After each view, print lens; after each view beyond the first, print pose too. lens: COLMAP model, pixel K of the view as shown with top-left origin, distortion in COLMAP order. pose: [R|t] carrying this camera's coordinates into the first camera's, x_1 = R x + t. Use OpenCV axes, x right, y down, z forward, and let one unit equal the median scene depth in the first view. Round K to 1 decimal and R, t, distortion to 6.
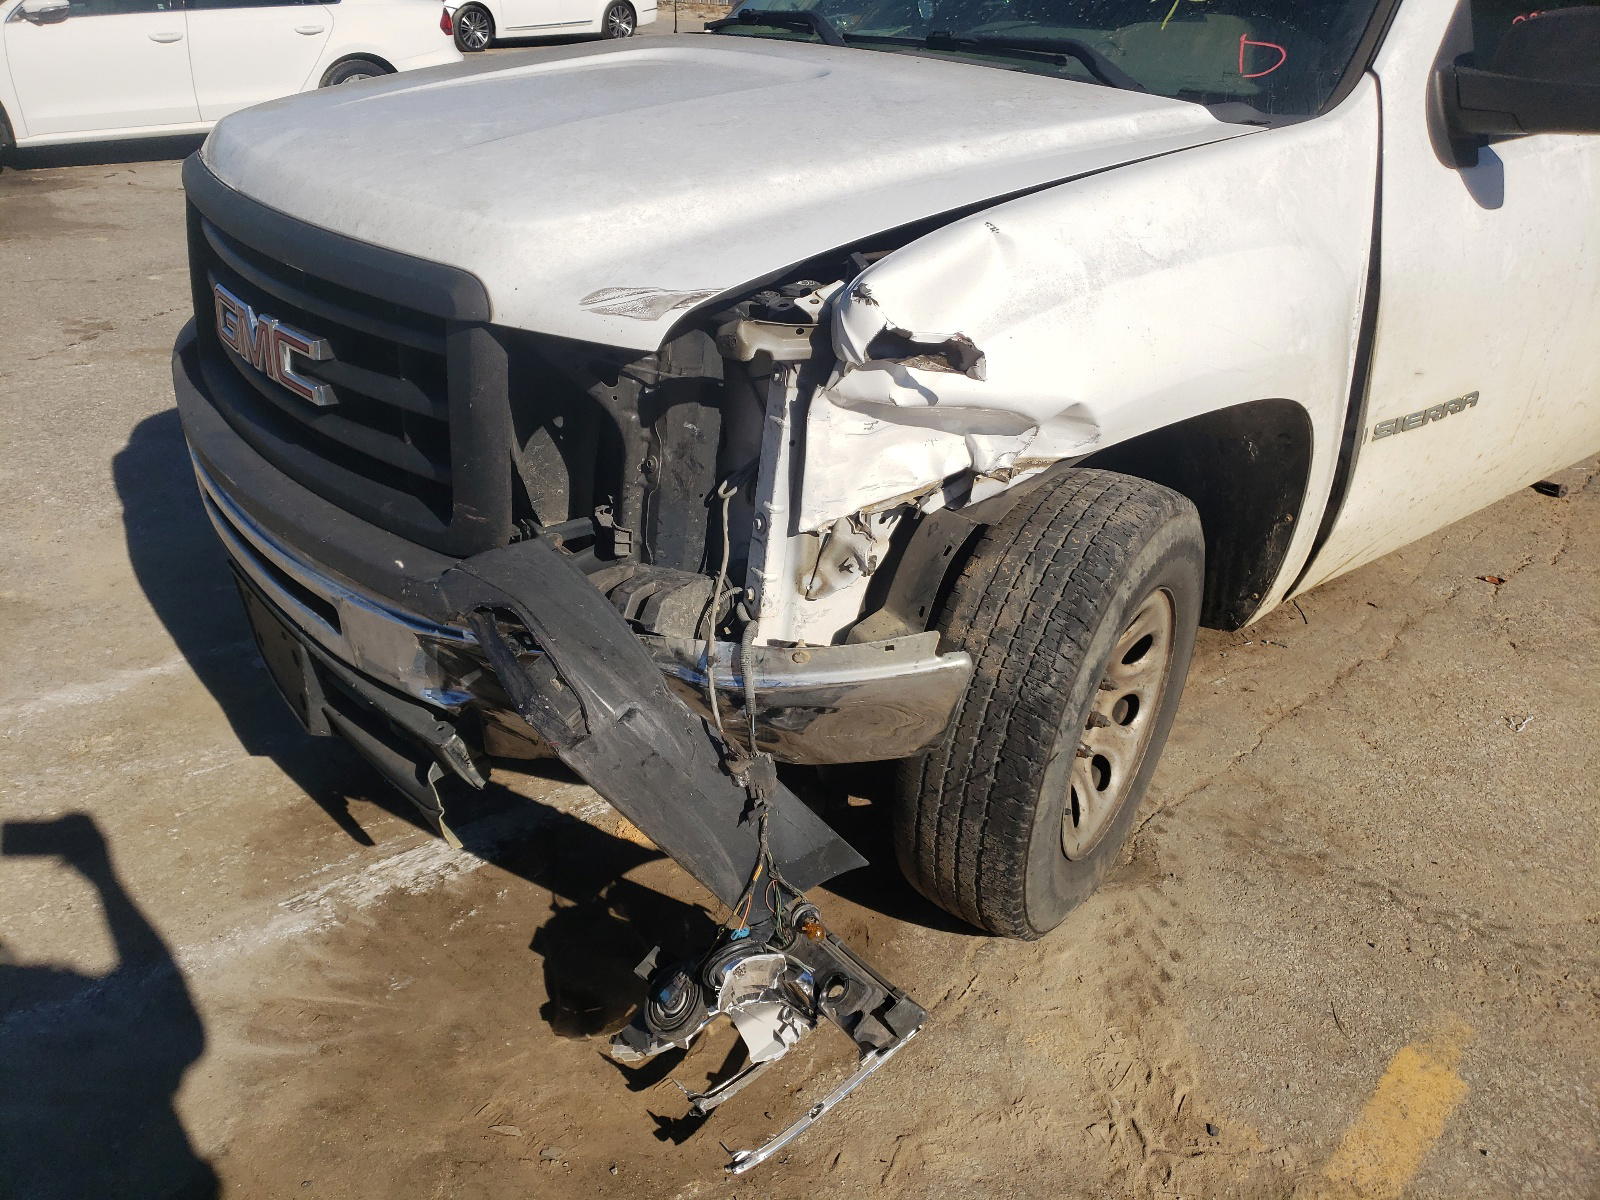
lens RADIAL K [[1199.4, 0, 765.9], [0, 1199.4, 566.9], [0, 0, 1]] dist [0.005642, 0.006656]
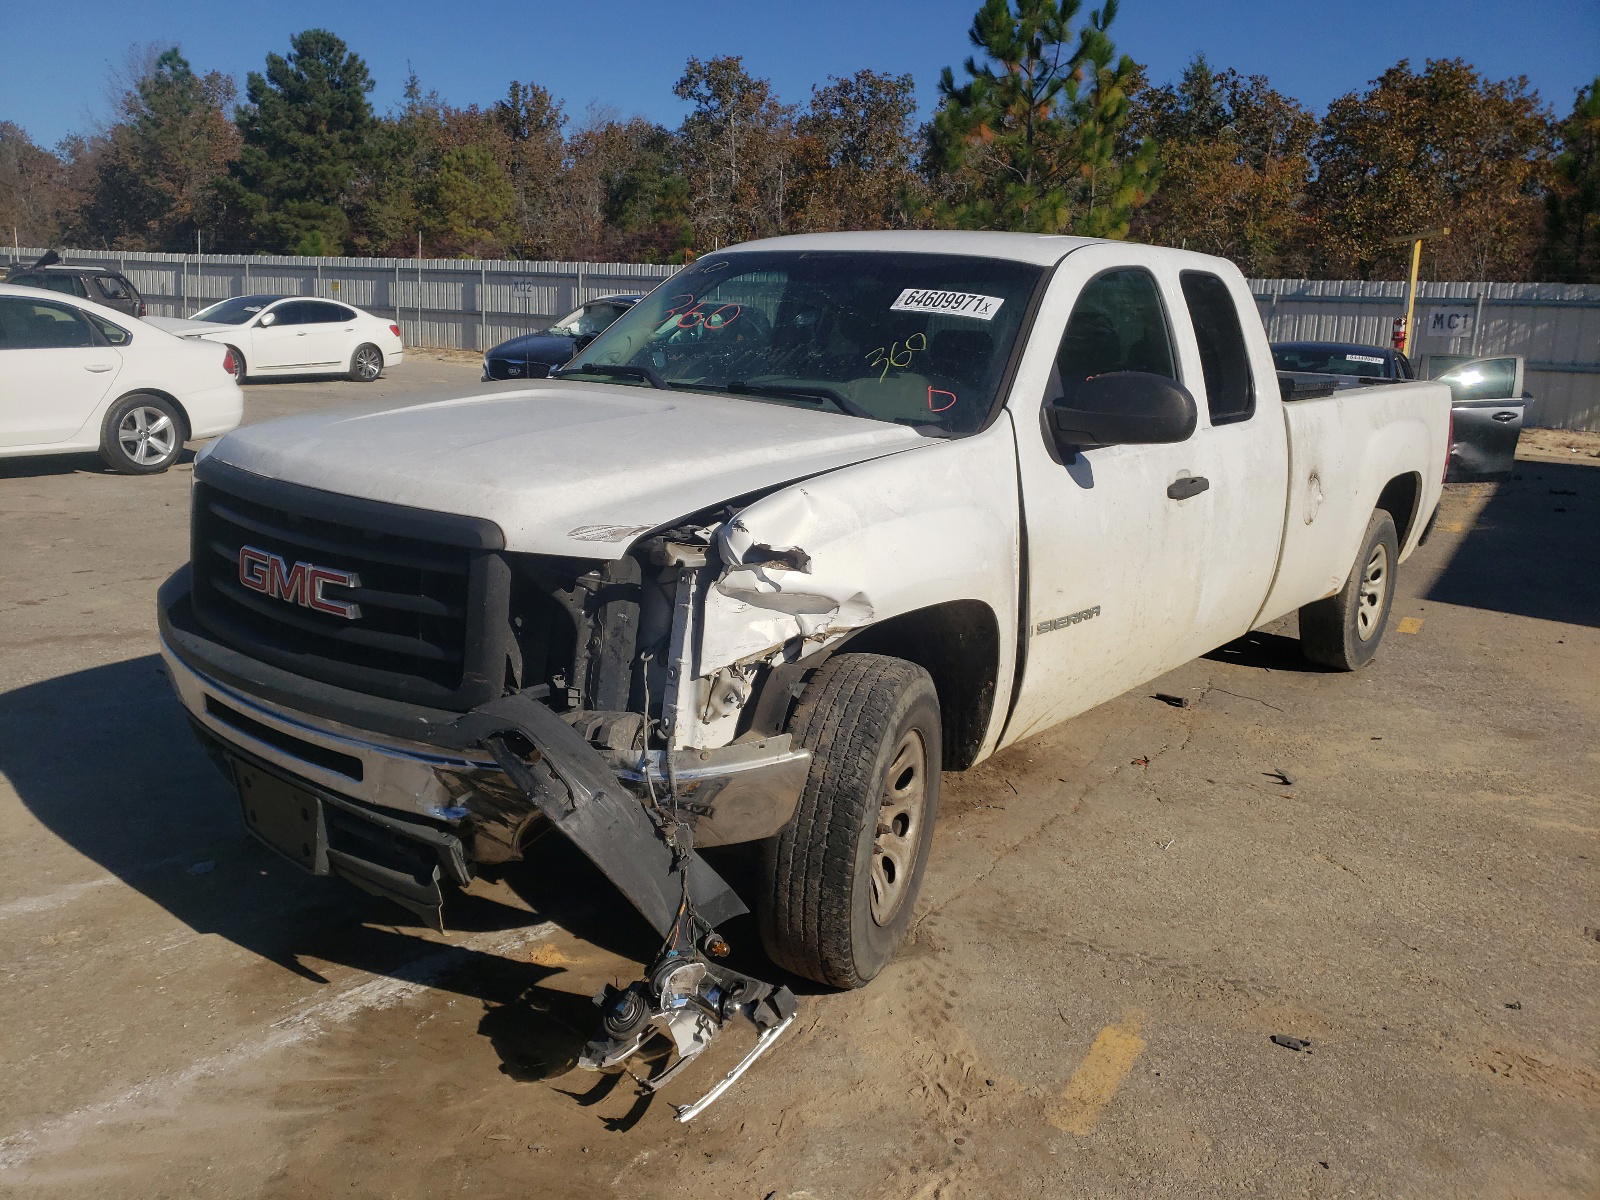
lens RADIAL K [[1214.8, 0, 731.4], [0, 1214.8, 598.2], [0, 0, 1]] dist [0.059165, -0.181347]
pose [[0.979941, -0.023769, 0.197866, -0.214573], [0.069493, 0.971298, -0.227490, 0.208218], [-0.186780, 0.236677, 0.953466, -0.490966]]
